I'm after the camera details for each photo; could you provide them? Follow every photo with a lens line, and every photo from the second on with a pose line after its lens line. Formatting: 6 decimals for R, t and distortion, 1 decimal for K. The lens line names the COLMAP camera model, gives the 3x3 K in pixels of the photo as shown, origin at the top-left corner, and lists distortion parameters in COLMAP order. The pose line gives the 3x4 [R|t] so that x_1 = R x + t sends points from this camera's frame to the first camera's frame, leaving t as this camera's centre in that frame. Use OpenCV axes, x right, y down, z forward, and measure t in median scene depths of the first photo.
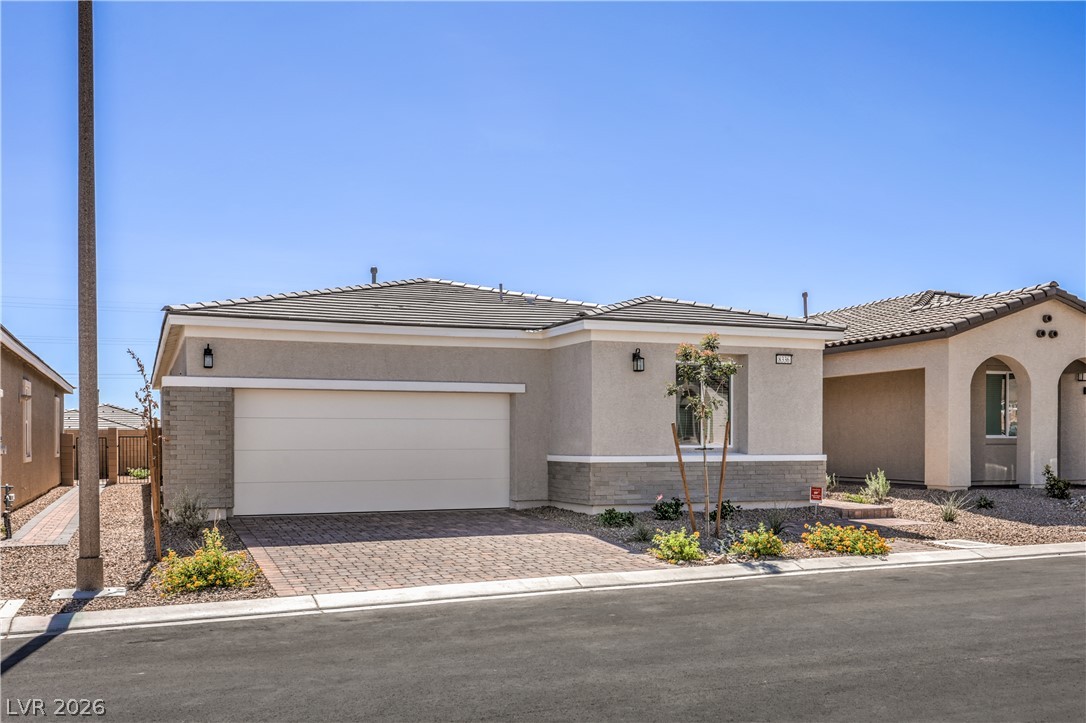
lens RADIAL K [[1025.3, 0, 543.0], [0, 1025.3, 361.5], [0, 0, 1]] dist [-0.004399, 0.002156]
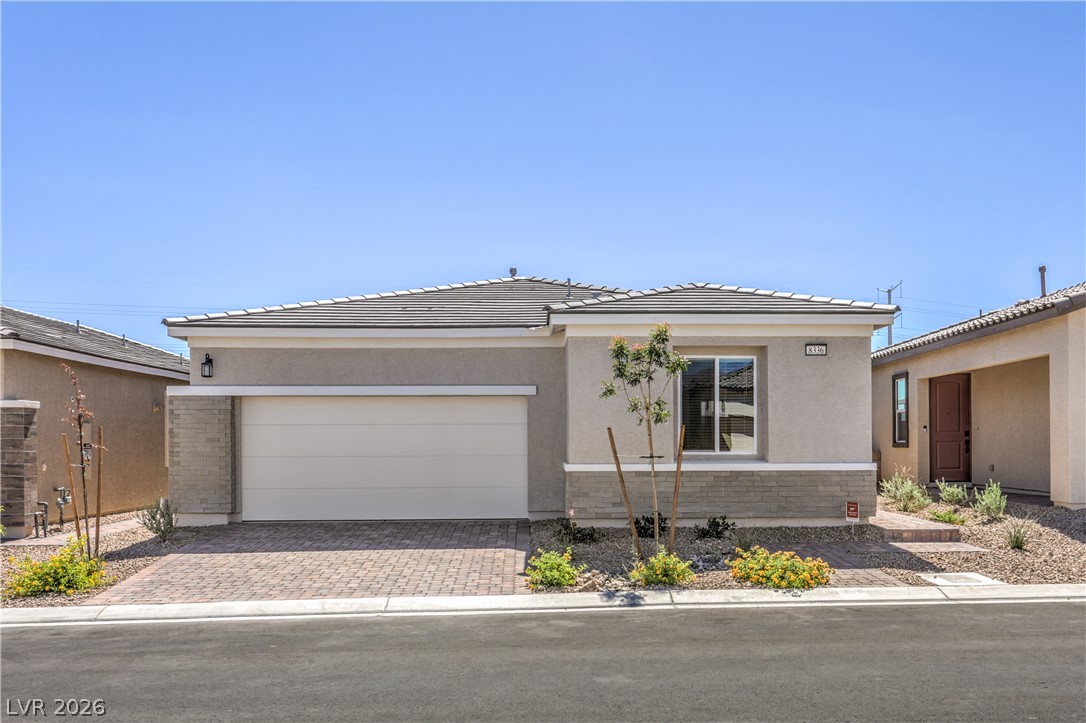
lens RADIAL K [[1042.4, 0, 543.0], [0, 1042.4, 361.5], [0, 0, 1]] dist [-0.000798, -0.012851]
pose [[0.940154, -0.029081, -0.339508, 0.324860], [0.028923, 0.999566, -0.005527, 0.005775], [0.339521, -0.004623, 0.940587, 0.119776]]
